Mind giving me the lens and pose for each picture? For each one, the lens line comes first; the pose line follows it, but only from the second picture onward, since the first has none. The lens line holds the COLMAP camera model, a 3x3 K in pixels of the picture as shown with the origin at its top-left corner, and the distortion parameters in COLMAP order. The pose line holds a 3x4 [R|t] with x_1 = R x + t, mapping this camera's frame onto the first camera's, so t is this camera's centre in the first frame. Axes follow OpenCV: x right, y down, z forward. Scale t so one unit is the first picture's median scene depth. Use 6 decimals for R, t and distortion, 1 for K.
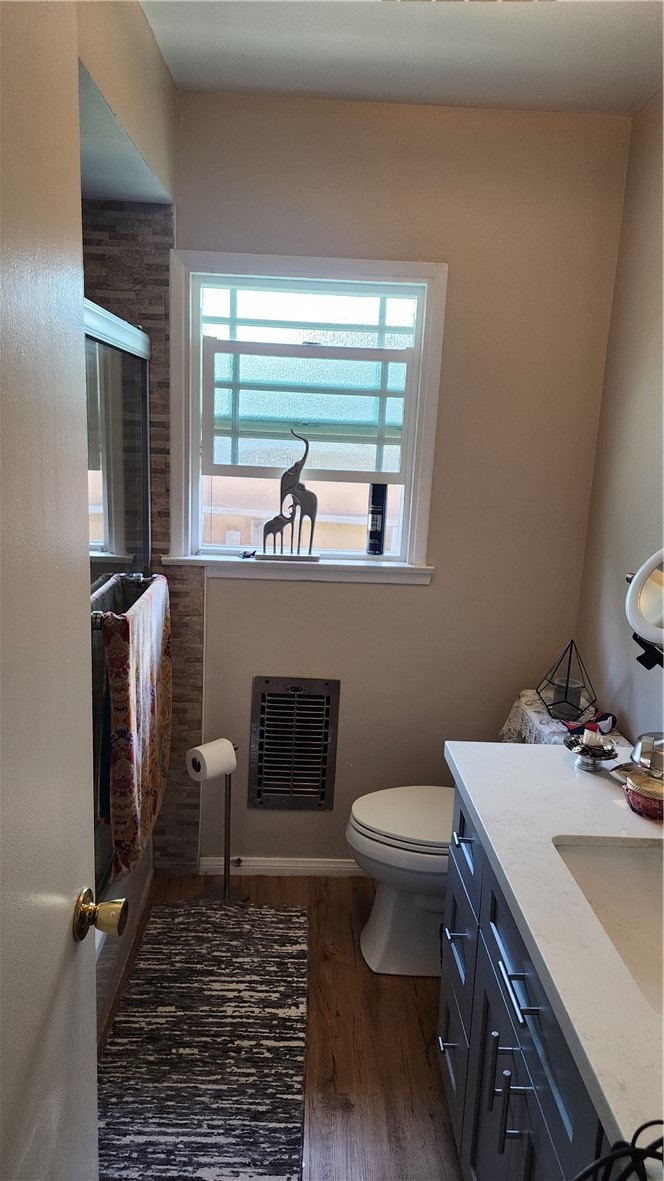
lens RADIAL K [[802.0, 0, 331.0], [0, 802.0, 592.4], [0, 0, 1]] dist [0.059846, -0.019250]
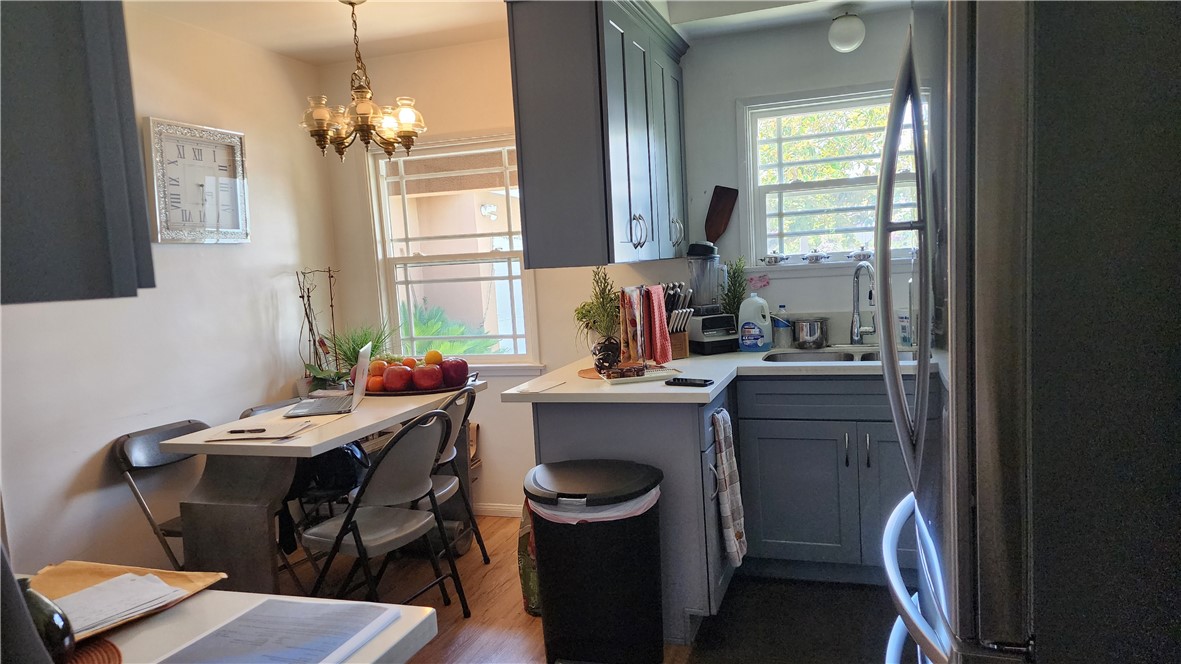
lens RADIAL K [[802.0, 0, 590.1], [0, 802.0, 332.8], [0, 0, 1]] dist [0.059846, -0.019250]
pose [[0.933025, -0.053891, -0.355753, 0.079817], [0.013654, 0.993311, -0.114661, 0.143663], [0.359552, 0.102124, 0.927520, -0.554346]]
